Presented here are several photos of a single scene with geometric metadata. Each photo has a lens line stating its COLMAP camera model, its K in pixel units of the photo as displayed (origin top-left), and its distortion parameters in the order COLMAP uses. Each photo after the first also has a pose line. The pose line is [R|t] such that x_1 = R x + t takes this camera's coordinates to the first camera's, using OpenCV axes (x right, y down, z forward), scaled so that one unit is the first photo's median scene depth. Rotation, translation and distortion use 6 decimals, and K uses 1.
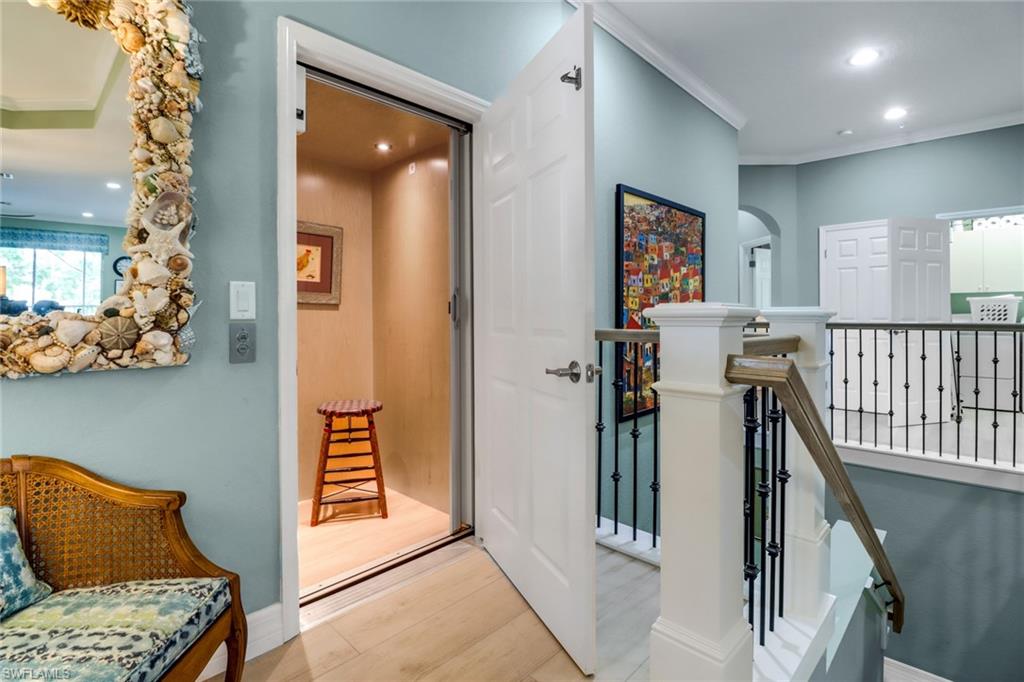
lens RADIAL K [[490.3, 0, 510.6], [0, 490.3, 328.3], [0, 0, 1]] dist [-0.000174, -0.012009]
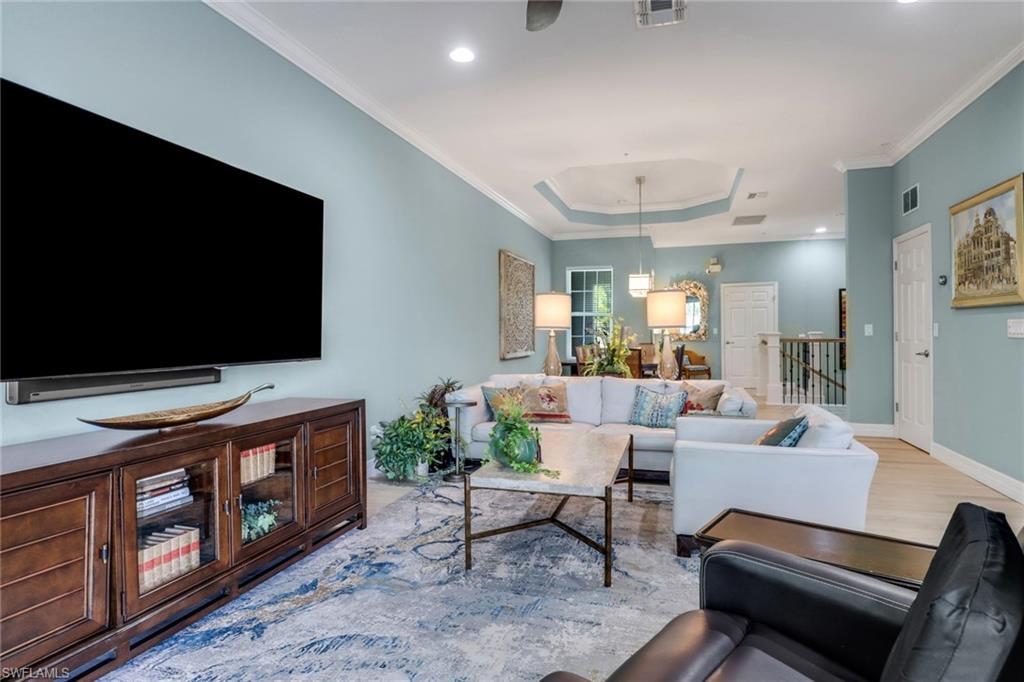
lens RADIAL K [[552.8, 0, 512.4], [0, 552.8, 327.0], [0, 0, 1]] dist [0.007319, -0.000717]
pose [[0.442988, -0.007151, -0.896499, 4.688119], [-0.006922, 0.999911, -0.011396, -0.014613], [0.896501, 0.011254, 0.442899, -4.500548]]
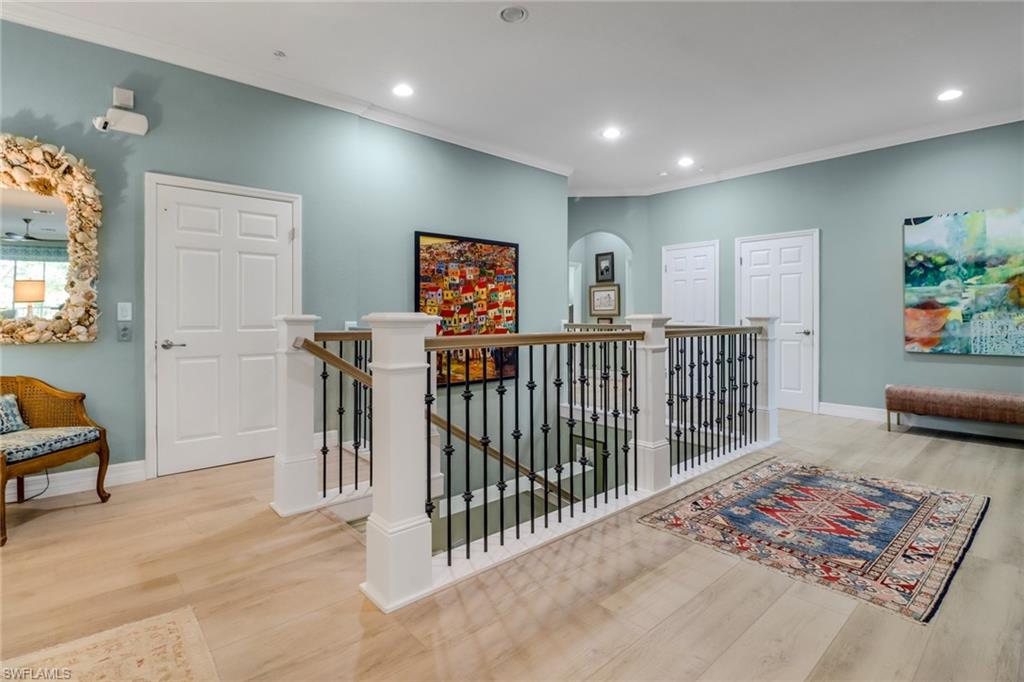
lens RADIAL K [[496.8, 0, 514.6], [0, 496.8, 330.7], [0, 0, 1]] dist [0.000913, -0.013785]
pose [[0.996752, 0.005983, -0.080305, 1.290166], [-0.005789, 0.999980, 0.002643, 0.009039], [0.080320, -0.002169, 0.996767, -0.979394]]
